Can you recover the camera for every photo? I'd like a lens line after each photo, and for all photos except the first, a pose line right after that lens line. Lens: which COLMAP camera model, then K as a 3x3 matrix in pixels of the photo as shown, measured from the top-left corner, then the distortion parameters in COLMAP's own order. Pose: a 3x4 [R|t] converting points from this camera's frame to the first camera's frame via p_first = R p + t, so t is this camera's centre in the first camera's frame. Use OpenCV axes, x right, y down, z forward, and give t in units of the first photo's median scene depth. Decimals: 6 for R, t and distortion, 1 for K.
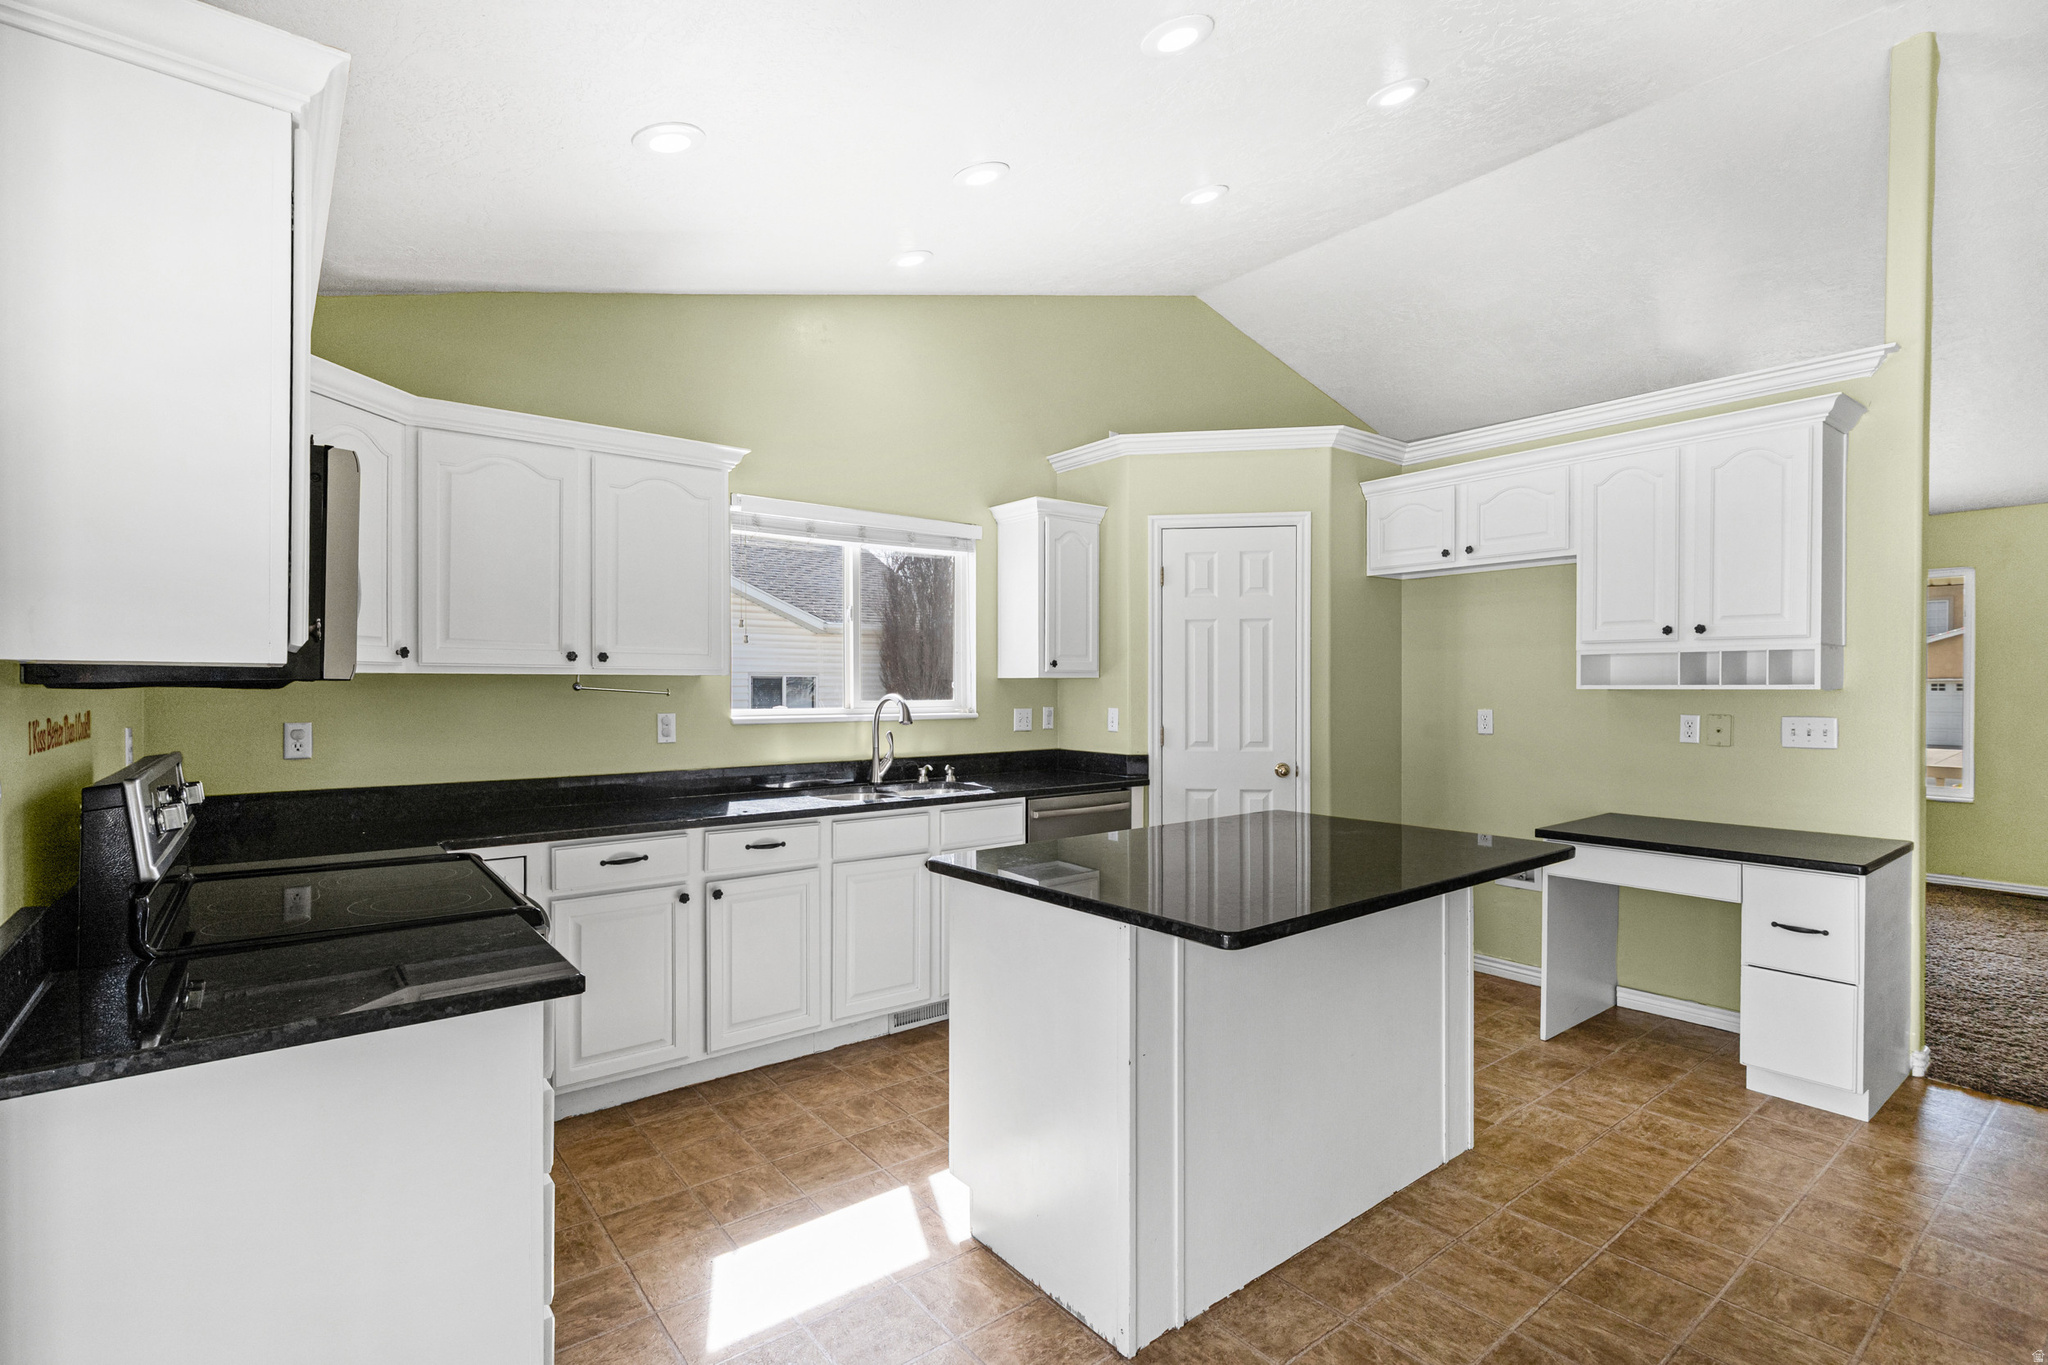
lens RADIAL K [[929.0, 0, 1051.0], [0, 929.0, 687.4], [0, 0, 1]] dist [0.001299, 0.000196]
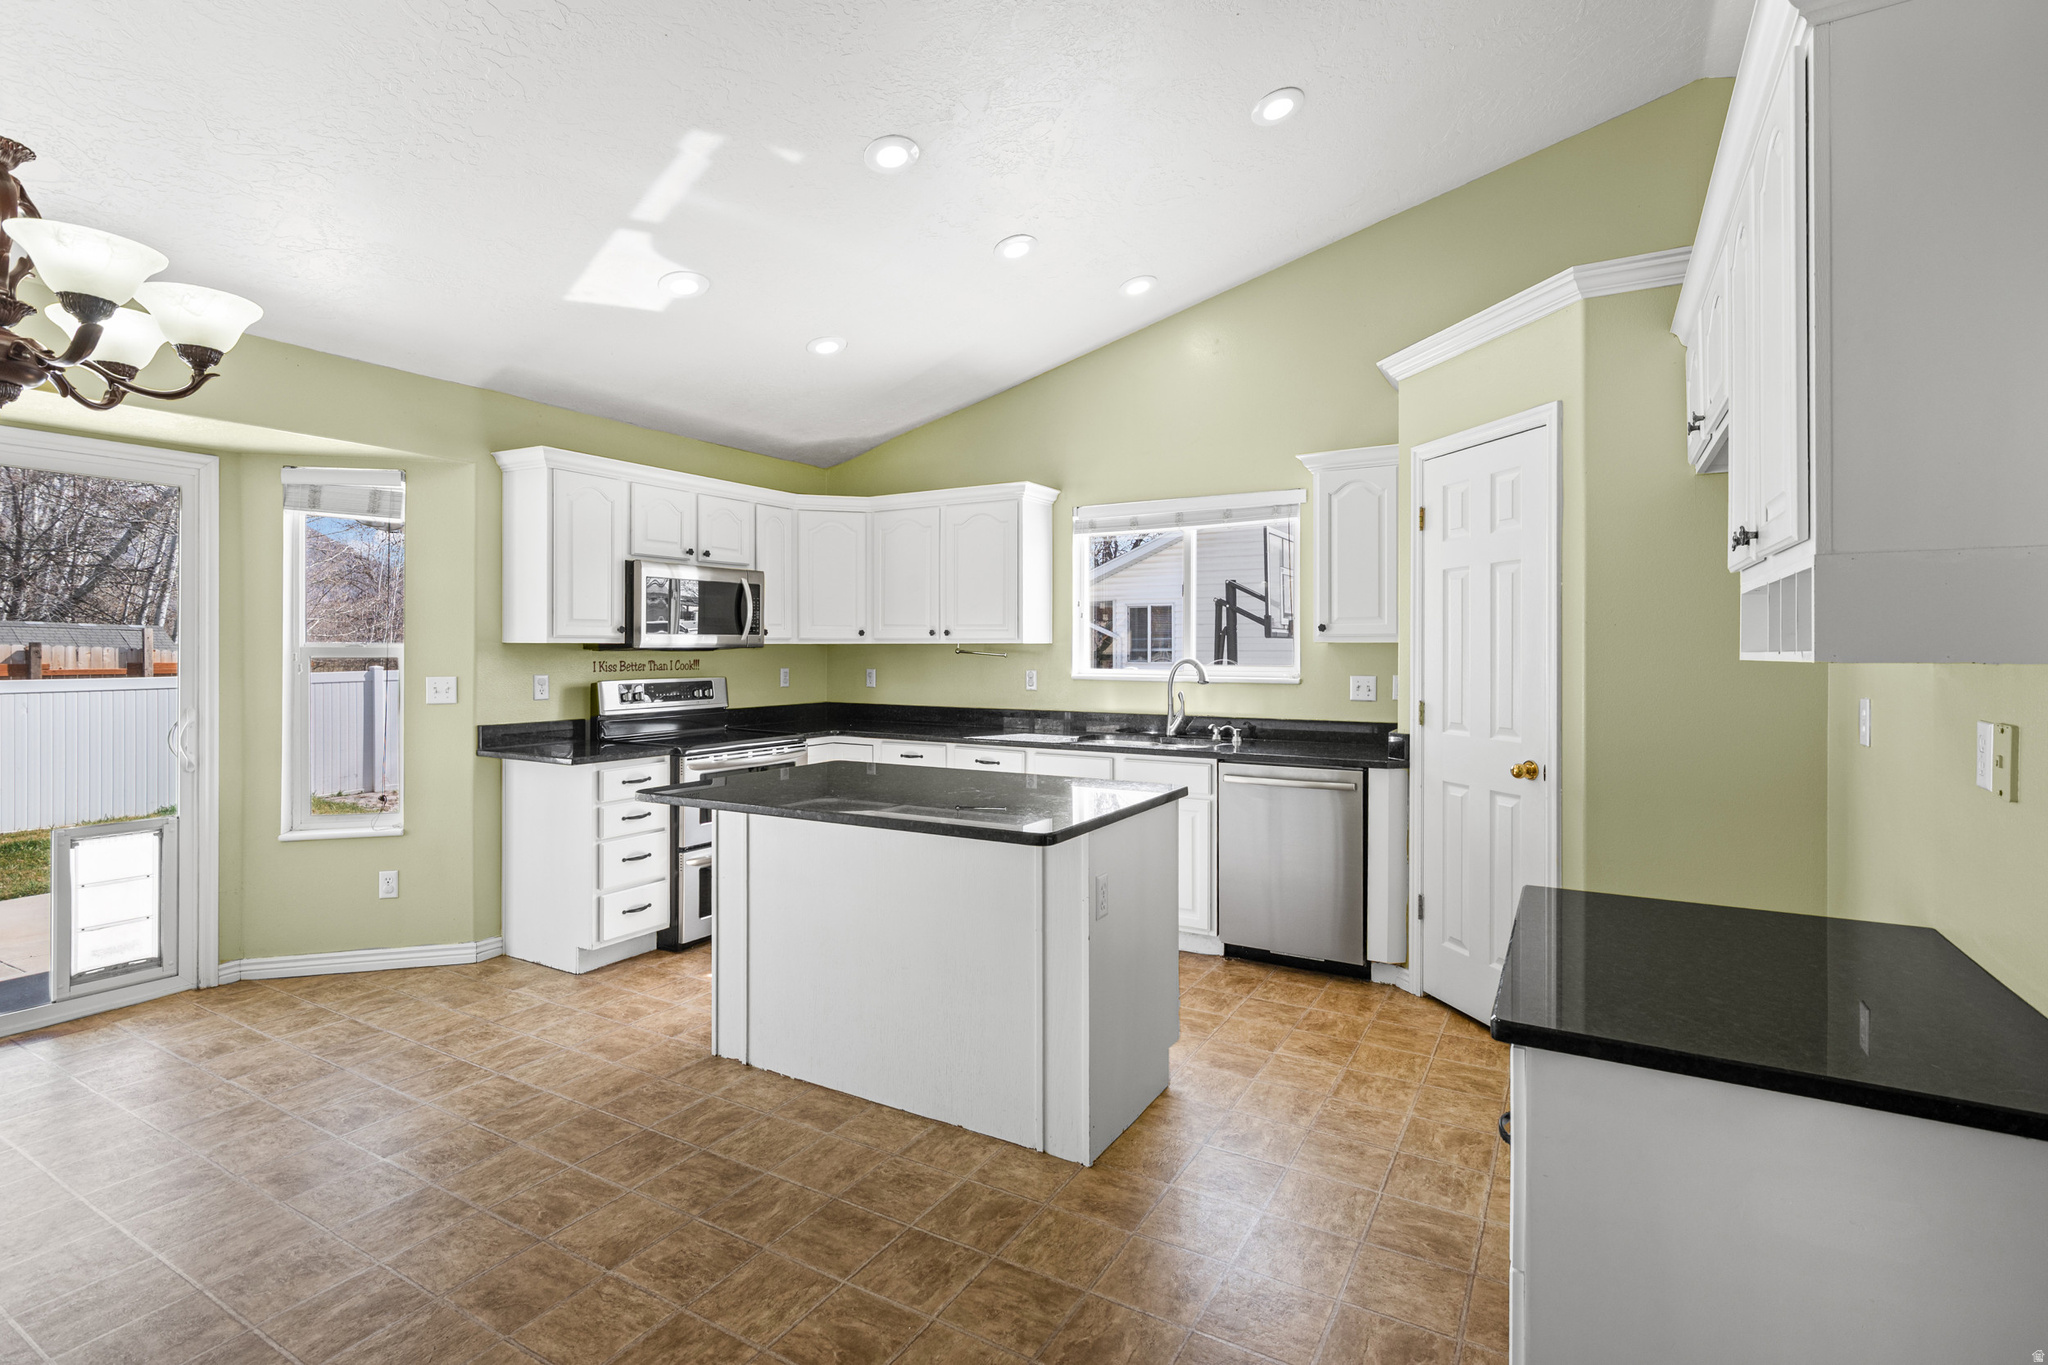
lens RADIAL K [[929.0, 0, 1013.3], [0, 929.0, 654.4], [0, 0, 1]] dist [0.001299, 0.000196]
pose [[0.382073, 0.002725, -0.924128, 0.806977], [-0.005360, 0.999985, 0.000733, 0.002247], [0.924117, 0.004673, 0.382082, 0.381790]]
